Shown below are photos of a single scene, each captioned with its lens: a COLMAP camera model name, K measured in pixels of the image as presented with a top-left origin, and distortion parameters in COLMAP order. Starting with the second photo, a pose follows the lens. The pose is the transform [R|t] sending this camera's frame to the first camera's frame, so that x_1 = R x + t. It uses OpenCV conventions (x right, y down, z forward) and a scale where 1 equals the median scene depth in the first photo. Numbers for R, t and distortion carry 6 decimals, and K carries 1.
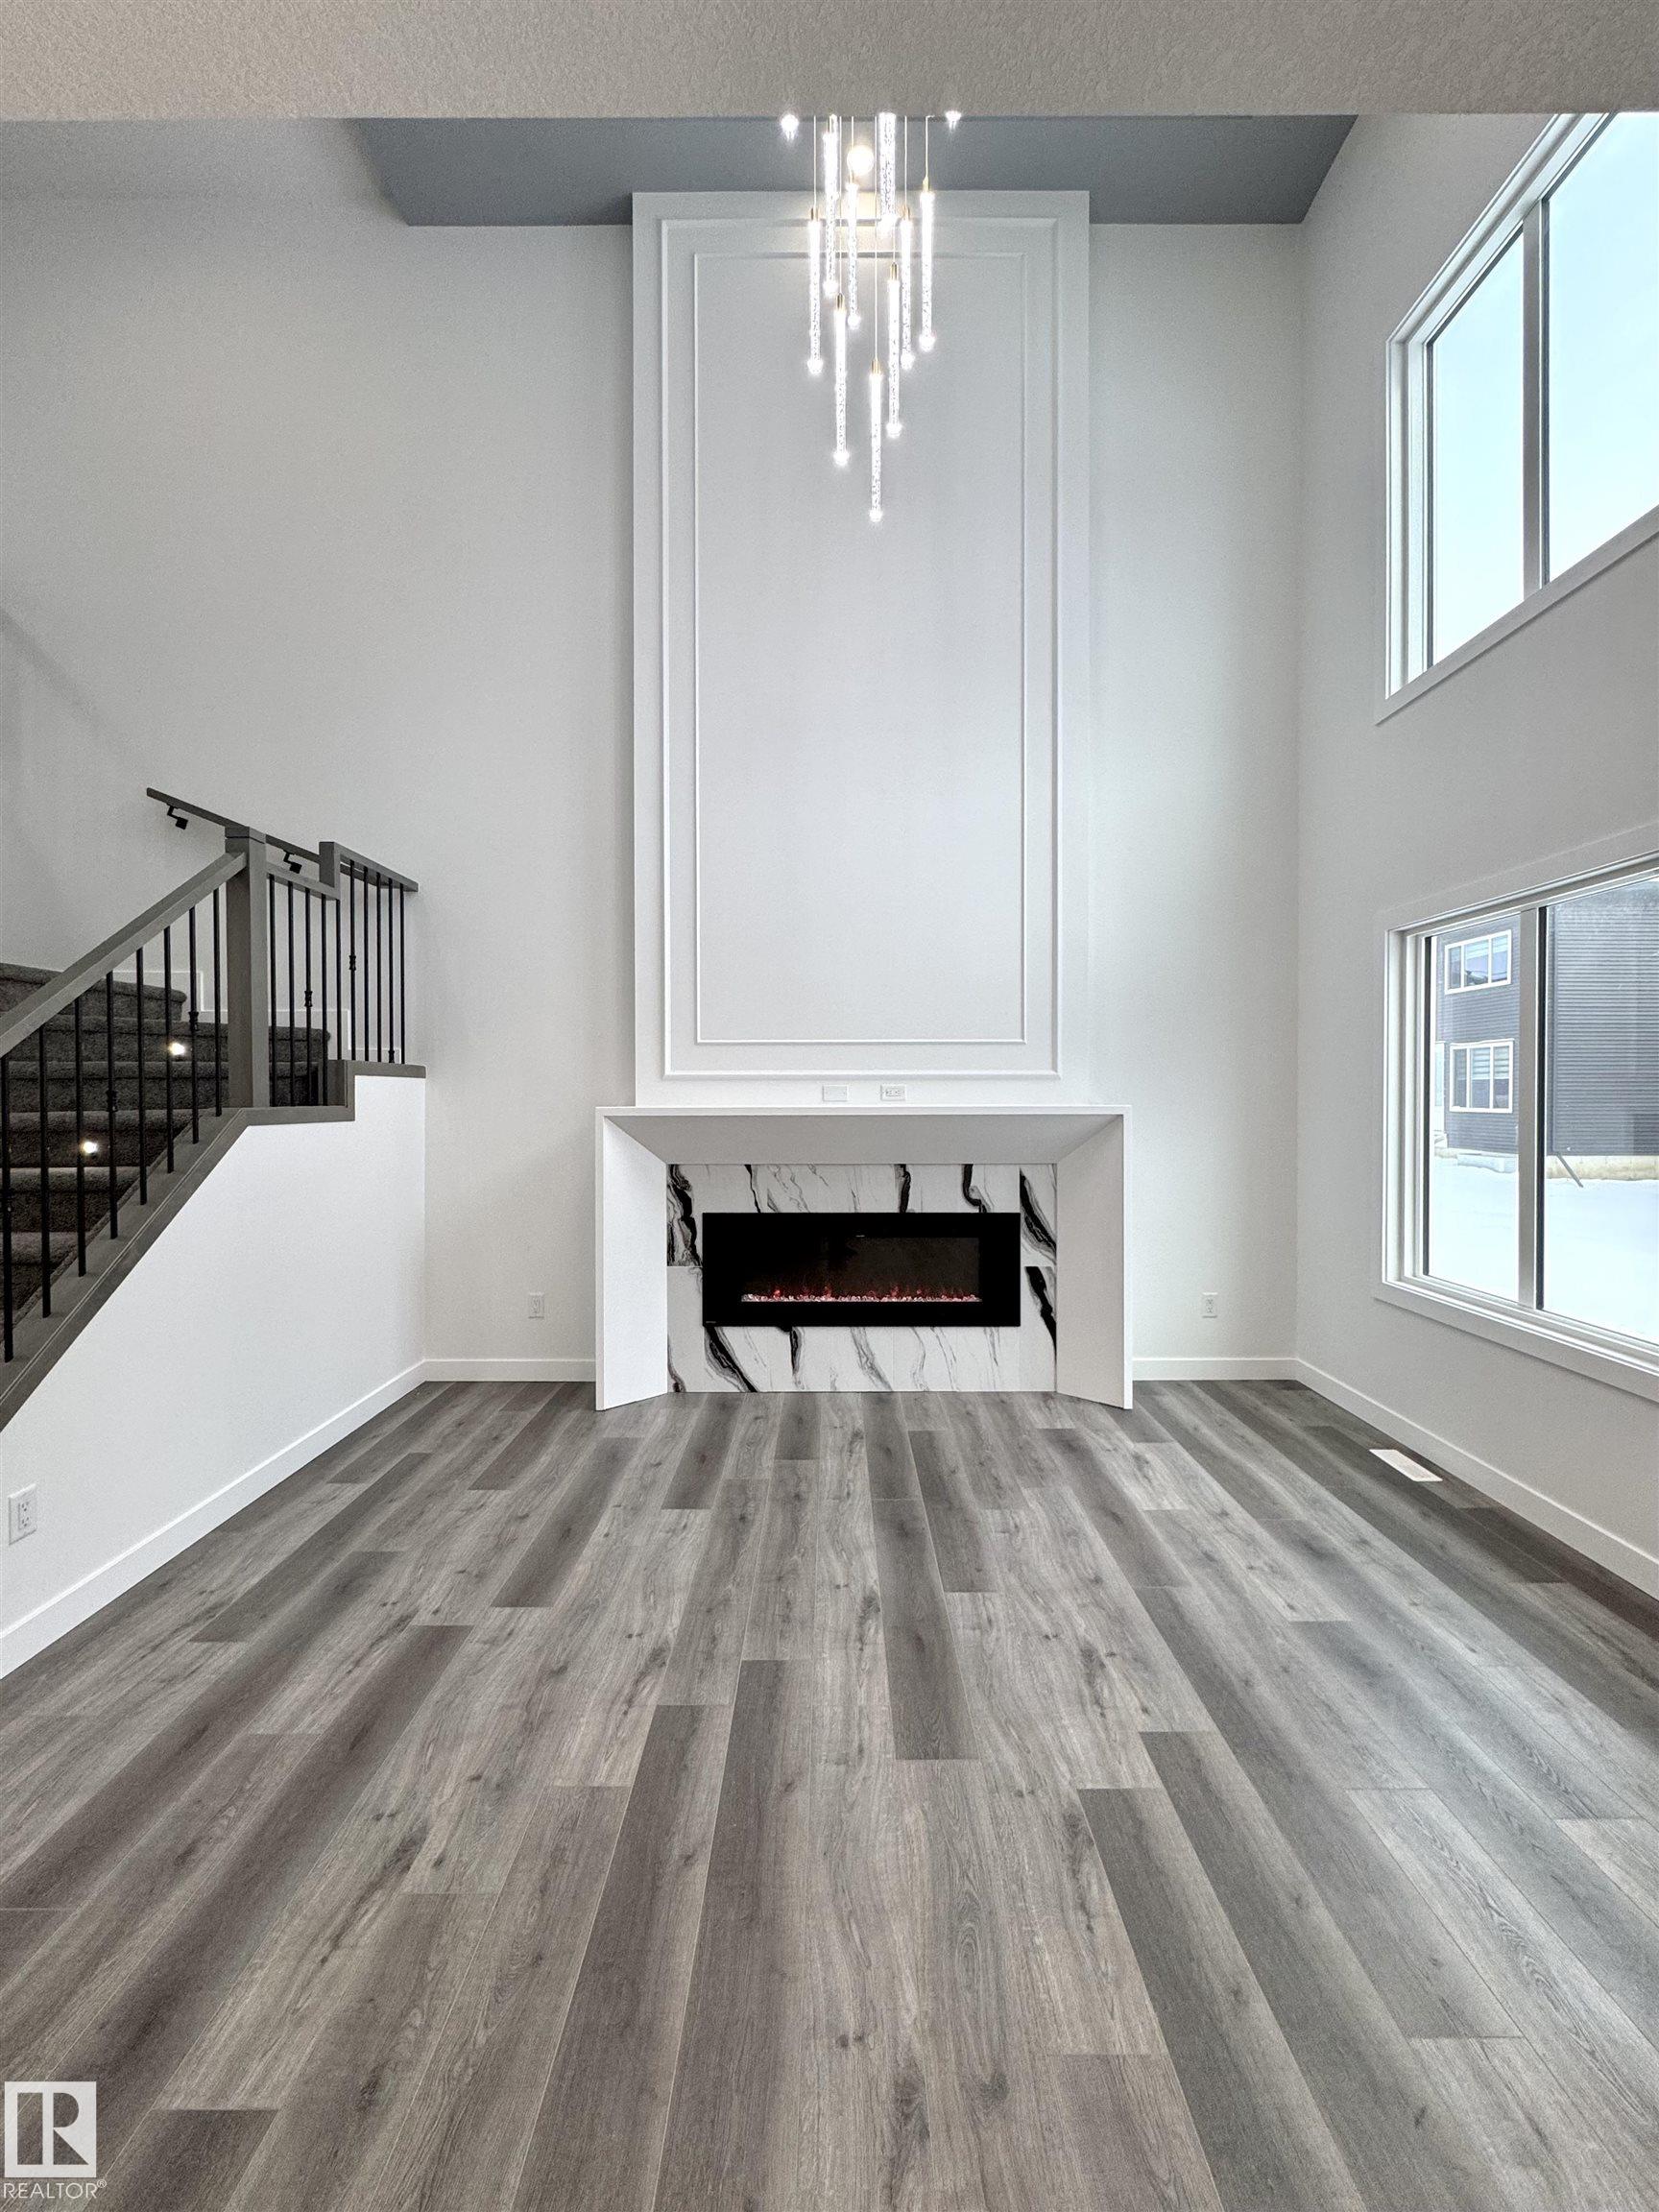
lens RADIAL K [[885.5, 0, 831.8], [0, 885.5, 1106.5], [0, 0, 1]] dist [-0.004383, 0.000909]
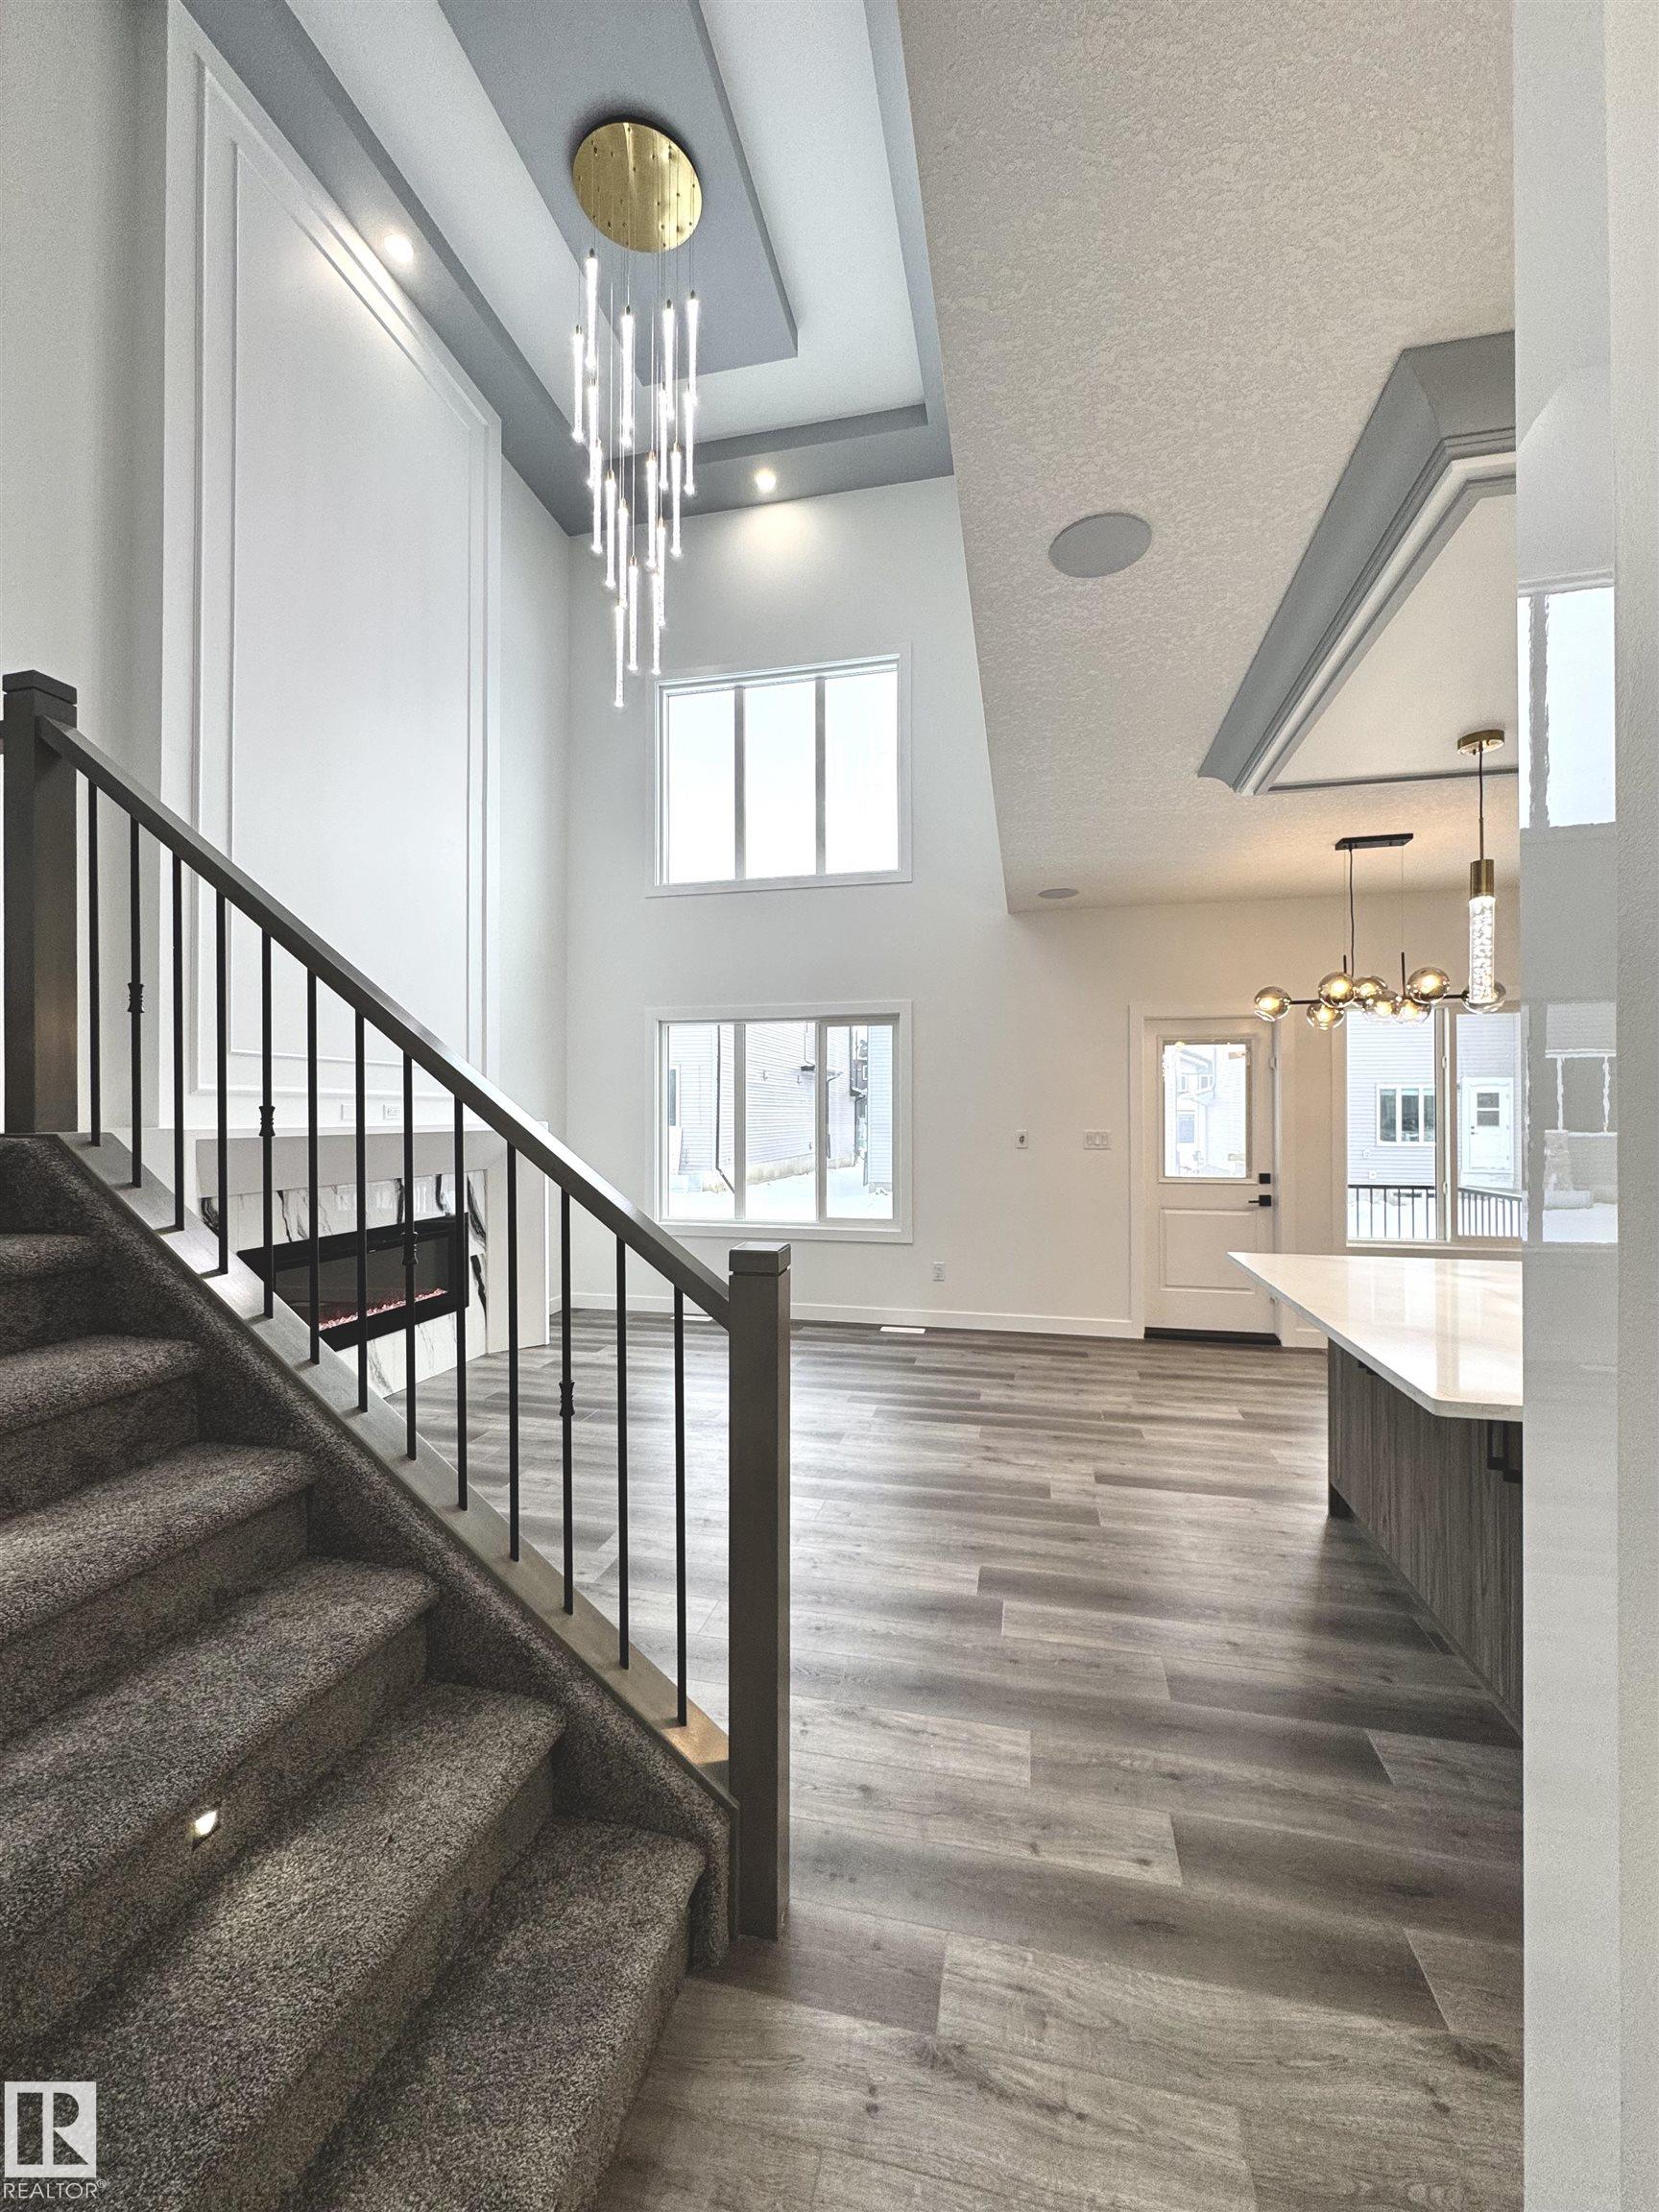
lens RADIAL K [[885.5, 0, 831.6], [0, 885.5, 1108.3], [0, 0, 1]] dist [-0.004383, 0.000909]
pose [[0.220719, 0.006960, 0.975313, -0.993015], [0.013129, 0.999863, -0.010107, -0.003039], [-0.975249, 0.015036, 0.220597, 0.291777]]
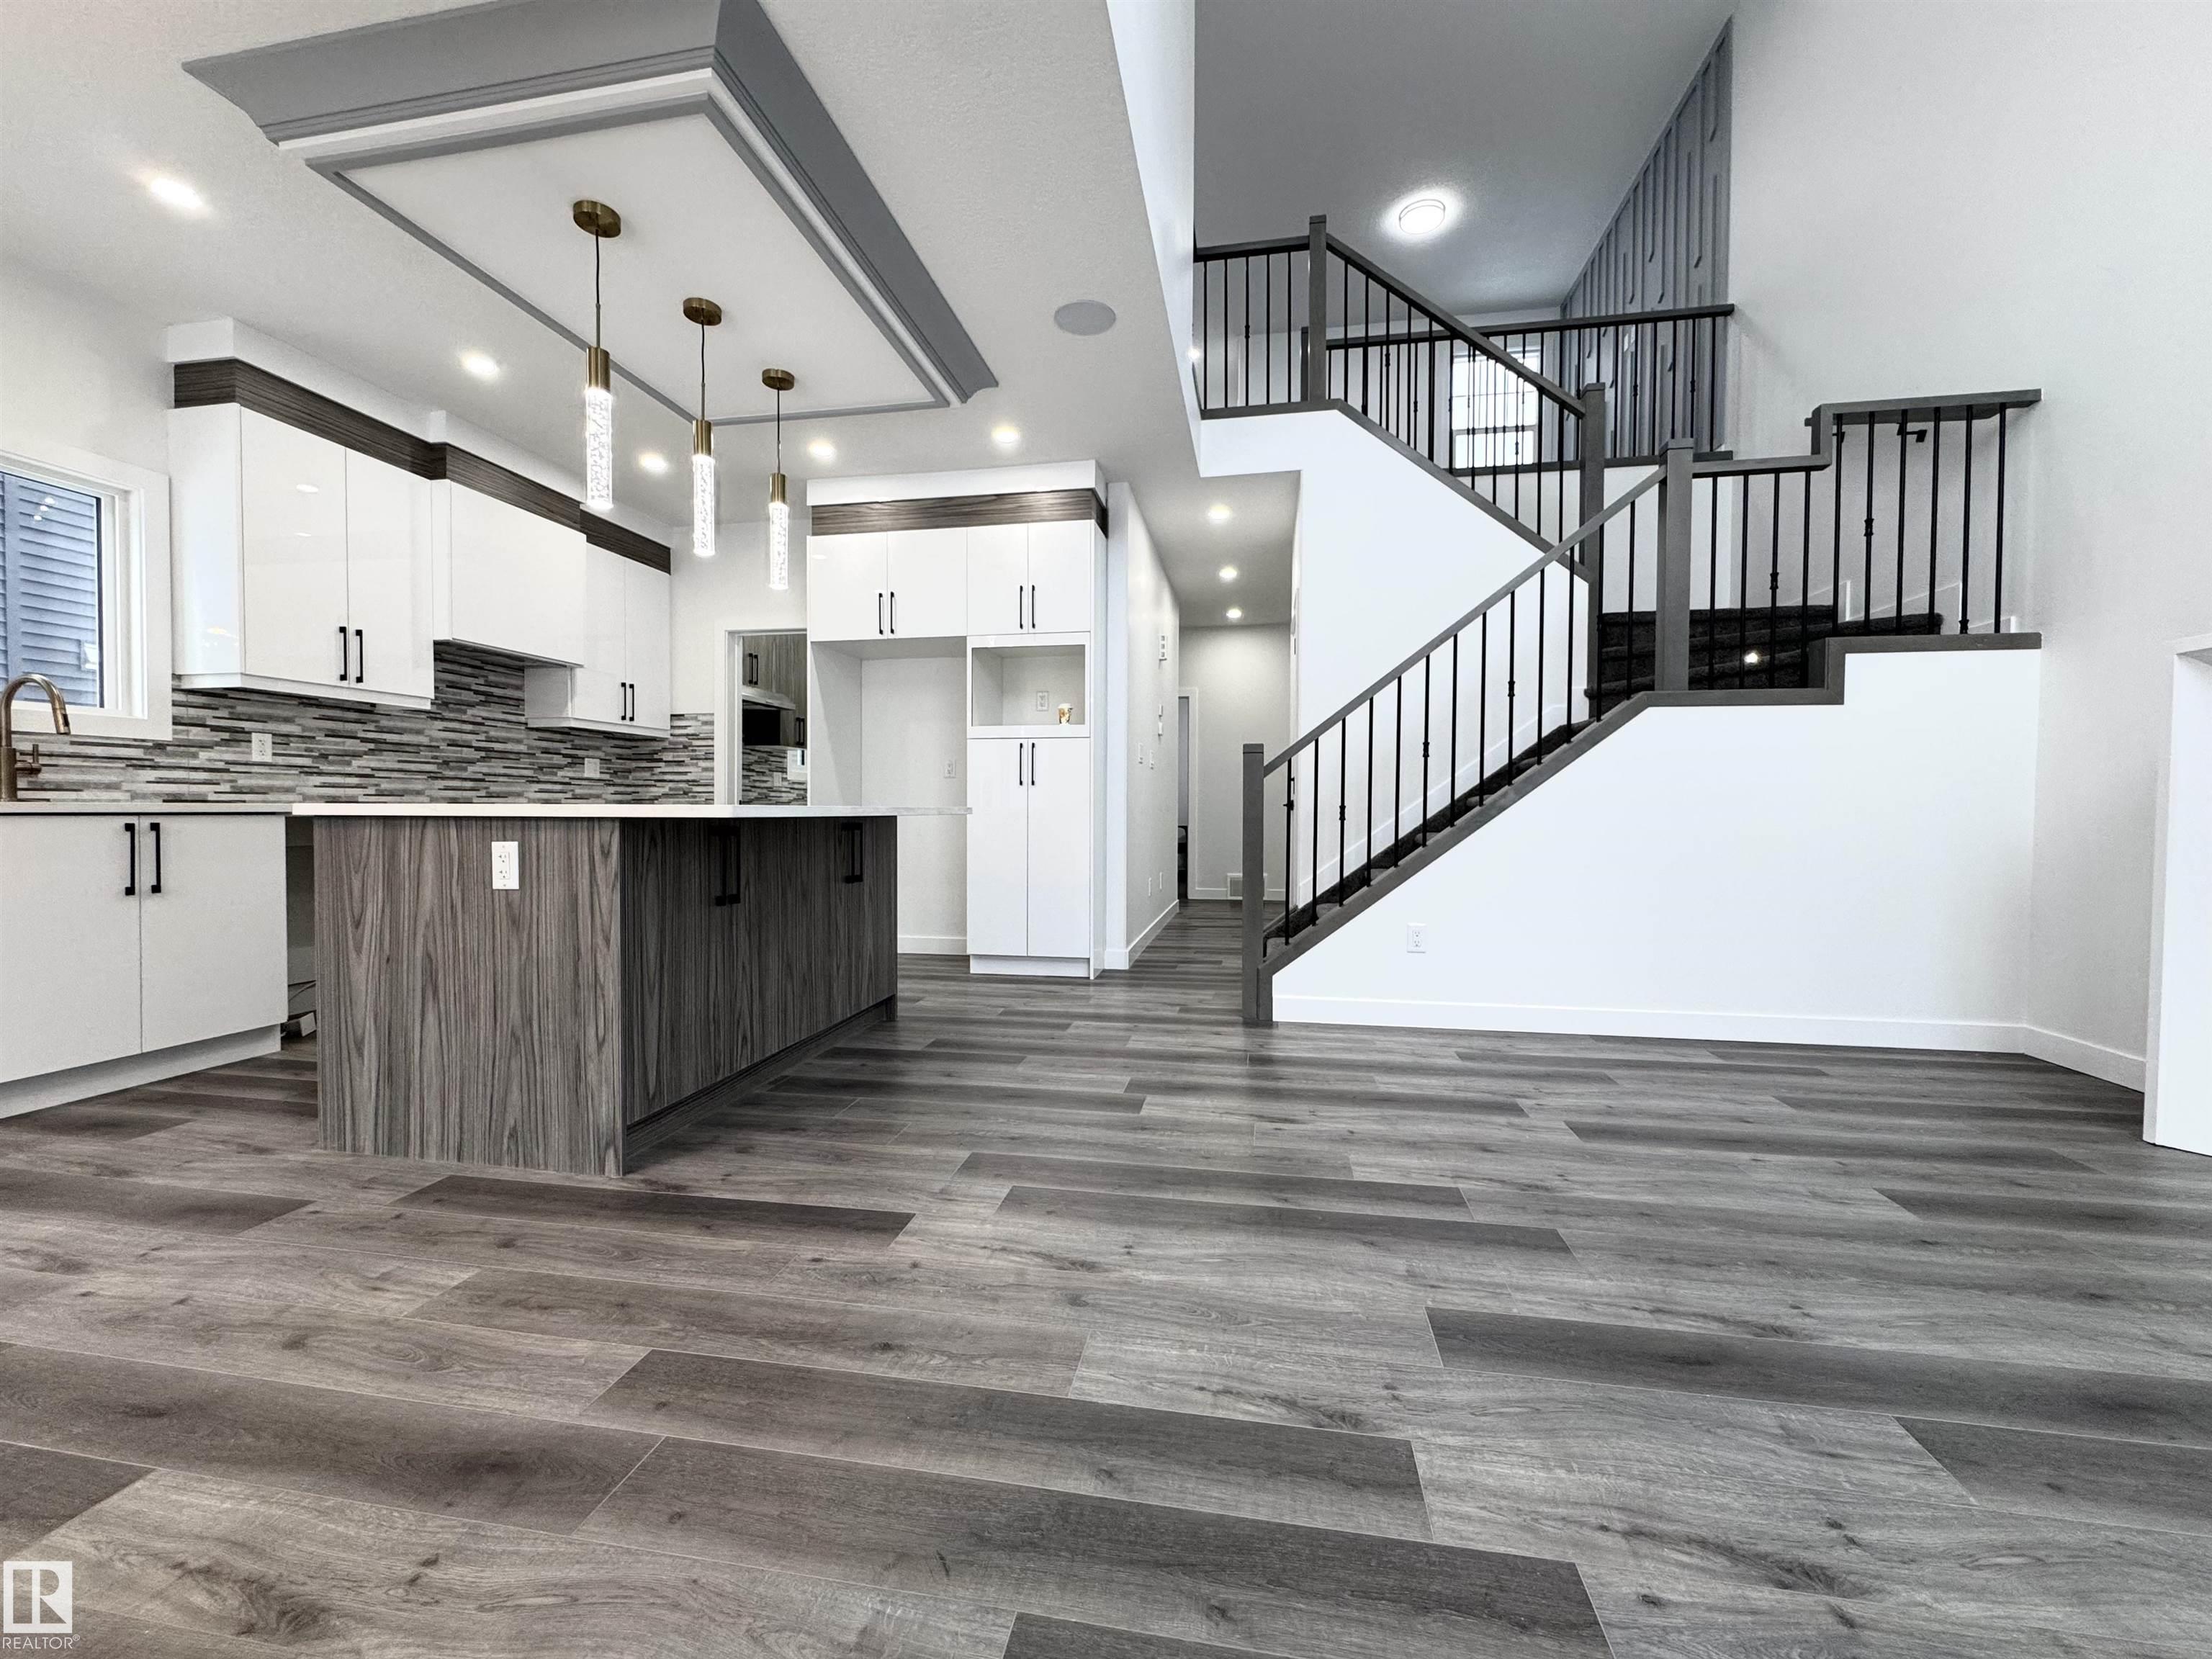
lens RADIAL K [[885.5, 0, 1107.4], [0, 885.5, 826.9], [0, 0, 1]] dist [-0.004383, 0.000909]
pose [[-0.174476, 0.020446, -0.984449, 0.497644], [-0.016815, 0.999577, 0.023740, 0.136995], [0.984518, 0.020696, -0.174058, 0.436486]]
